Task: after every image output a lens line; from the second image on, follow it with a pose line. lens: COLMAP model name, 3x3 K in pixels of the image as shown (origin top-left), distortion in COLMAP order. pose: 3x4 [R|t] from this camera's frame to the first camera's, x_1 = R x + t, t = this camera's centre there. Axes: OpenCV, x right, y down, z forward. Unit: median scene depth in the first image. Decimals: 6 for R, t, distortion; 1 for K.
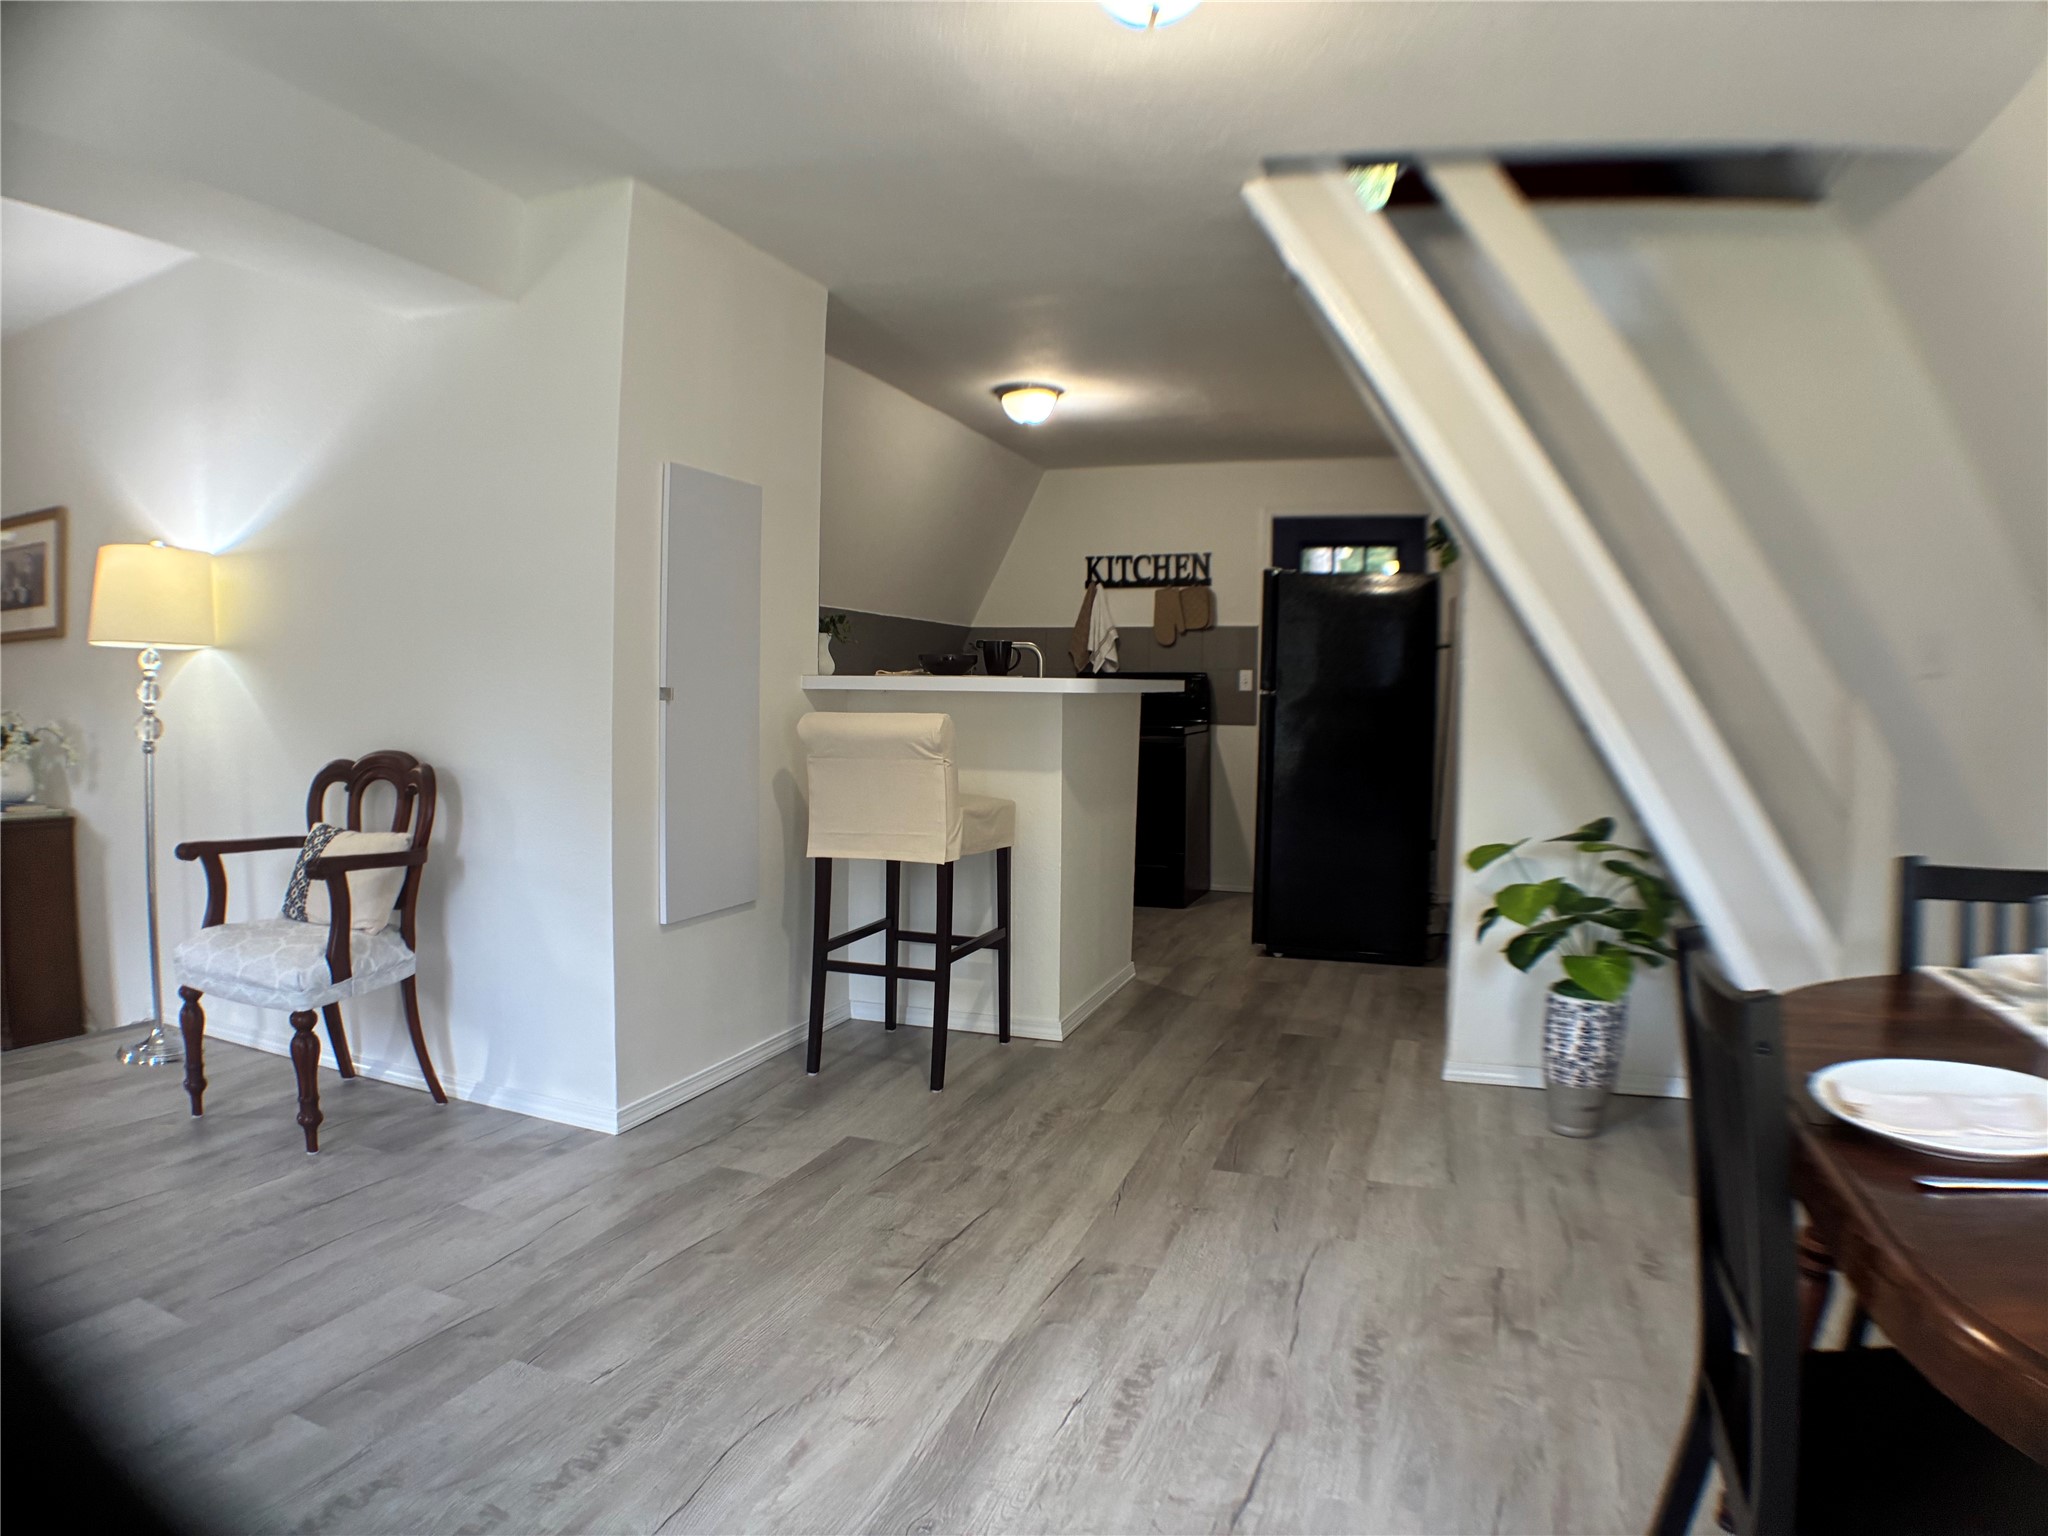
lens RADIAL K [[1280.9, 0, 1022.9], [0, 1280.9, 764.6], [0, 0, 1]] dist [-0.161058, 0.008845]
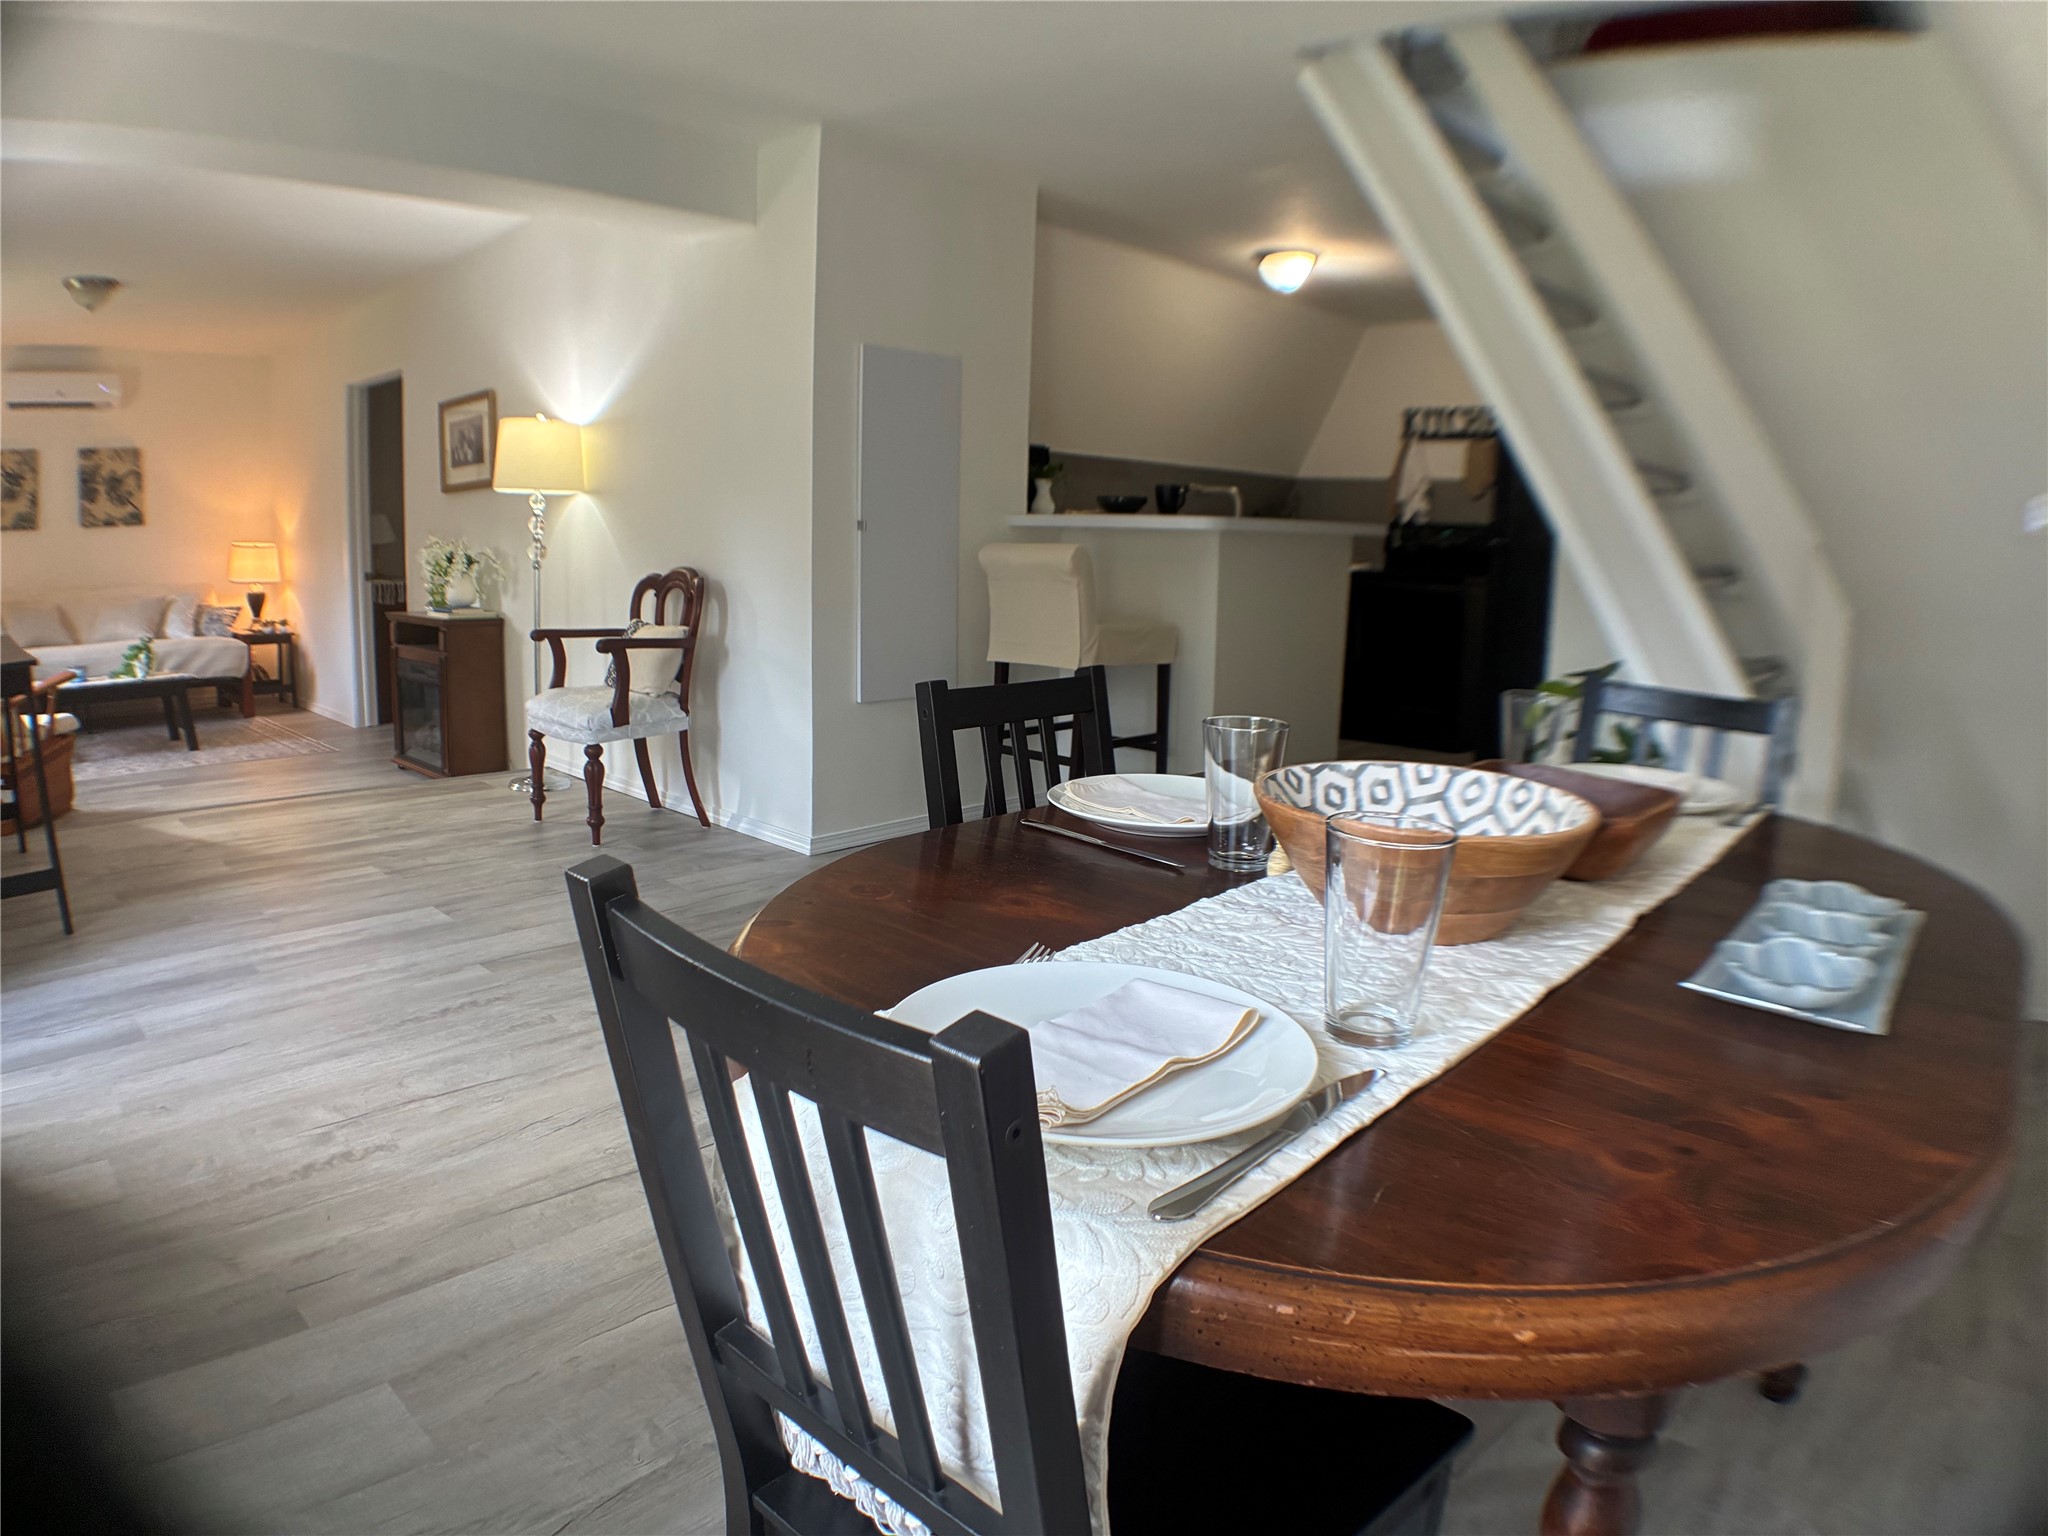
lens RADIAL K [[1280.9, 0, 1027.5], [0, 1280.9, 765.0], [0, 0, 1]] dist [-0.161058, 0.008845]
pose [[0.918378, 0.075528, -0.388430, 0.313214], [-0.032397, 0.992671, 0.116422, 0.024905], [0.394376, -0.094336, 0.914094, -0.117323]]
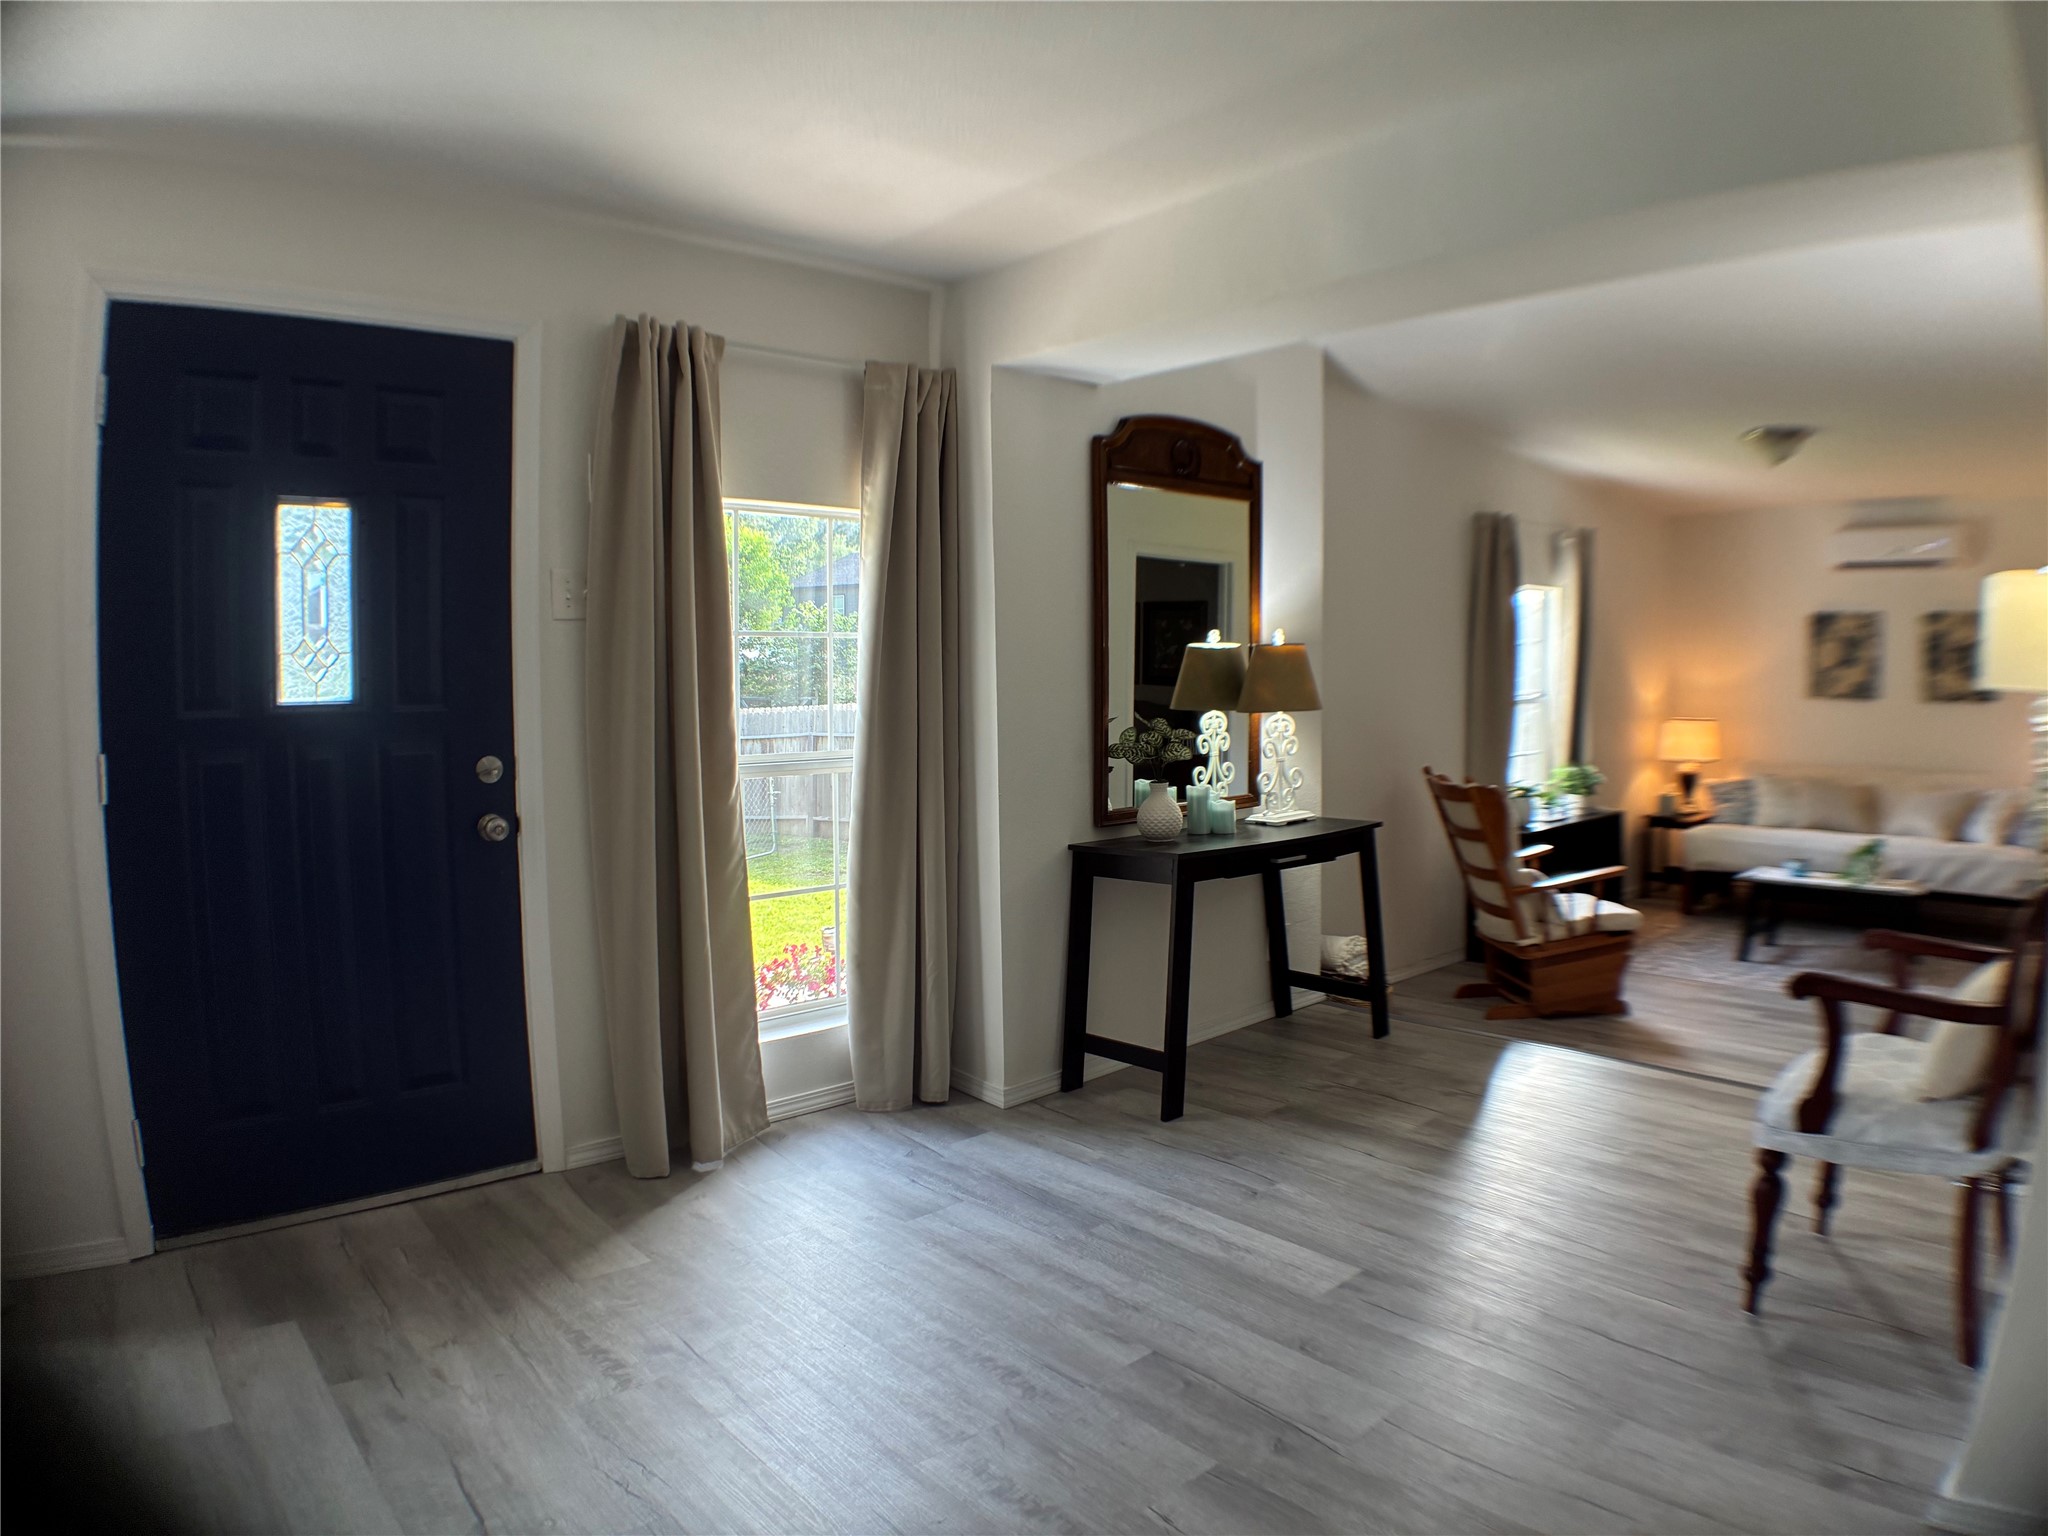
lens RADIAL K [[1280.9, 0, 1028.8], [0, 1280.9, 748.8], [0, 0, 1]] dist [-0.161058, 0.008845]
pose [[-0.475990, 0.039531, -0.878562, 0.234349], [-0.063958, 0.994788, 0.079412, -0.070592], [0.877122, 0.093990, -0.470981, 0.613814]]
